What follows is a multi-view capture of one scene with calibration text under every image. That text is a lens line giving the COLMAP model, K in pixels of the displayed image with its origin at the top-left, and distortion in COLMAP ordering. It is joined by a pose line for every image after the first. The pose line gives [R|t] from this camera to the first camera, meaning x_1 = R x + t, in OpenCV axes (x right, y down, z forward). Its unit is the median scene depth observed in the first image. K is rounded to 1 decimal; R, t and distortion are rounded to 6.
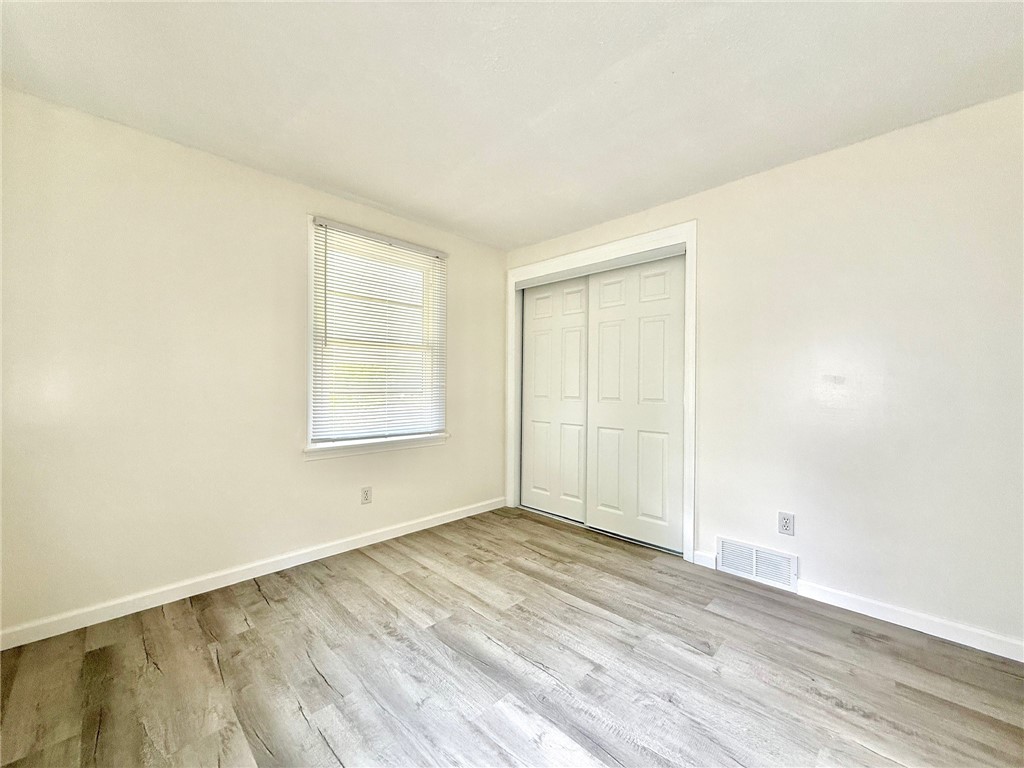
lens RADIAL K [[408.9, 0, 511.0], [0, 408.9, 382.0], [0, 0, 1]] dist [0.001225, -0.000458]
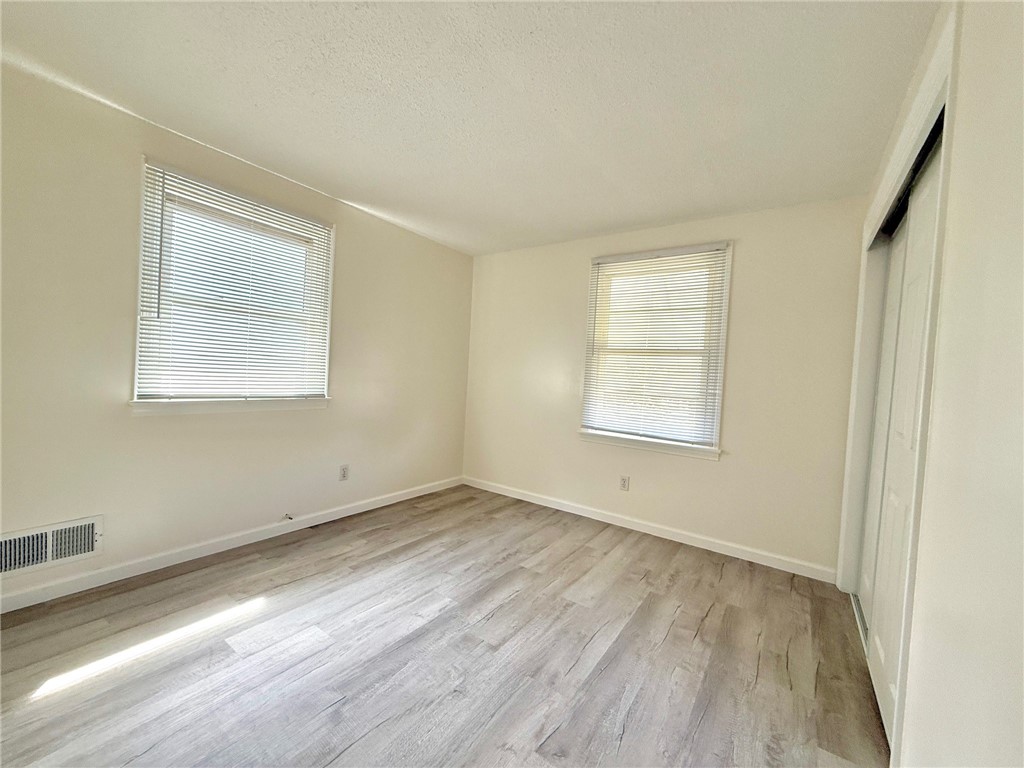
lens RADIAL K [[408.9, 0, 510.7], [0, 408.9, 389.9], [0, 0, 1]] dist [0.001225, -0.000458]
pose [[0.160558, 0.041325, -0.986161, 0.887642], [-0.045707, 0.998363, 0.034394, -0.014379], [0.985968, 0.039552, 0.162184, 0.595508]]
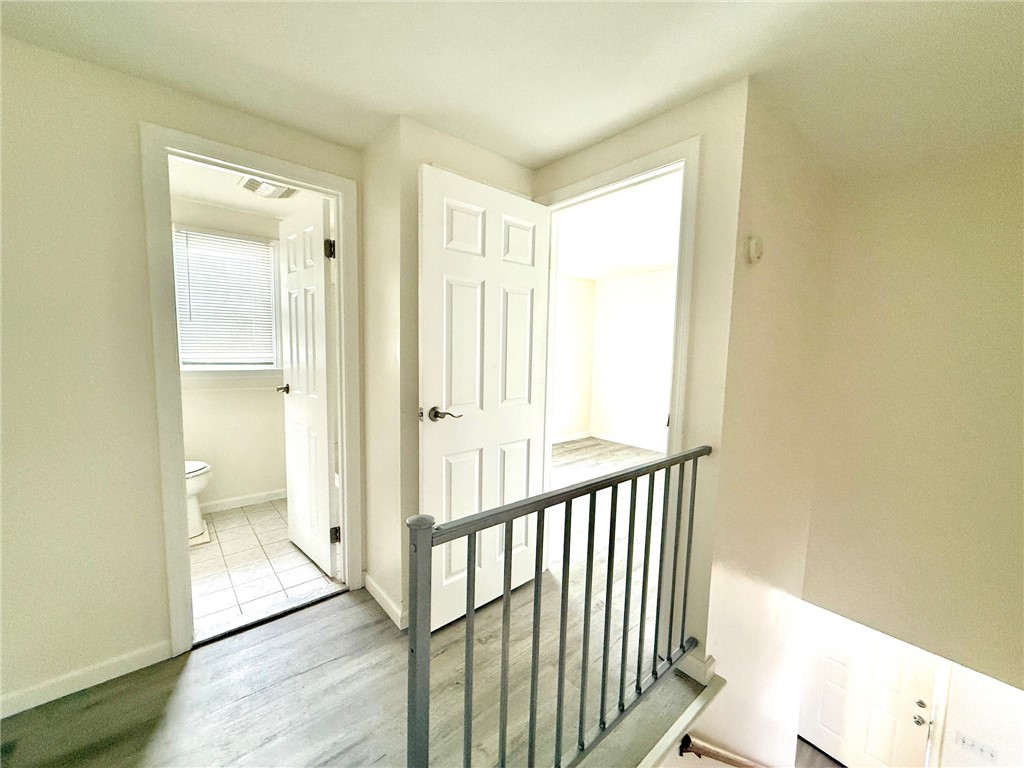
lens RADIAL K [[408.9, 0, 510.2], [0, 408.9, 387.5], [0, 0, 1]] dist [0.001225, -0.000458]
pose [[-0.082204, 0.089941, -0.992549, 1.746630], [-0.014933, 0.995697, 0.091463, -0.080475], [0.996504, 0.022340, -0.080507, 0.381108]]
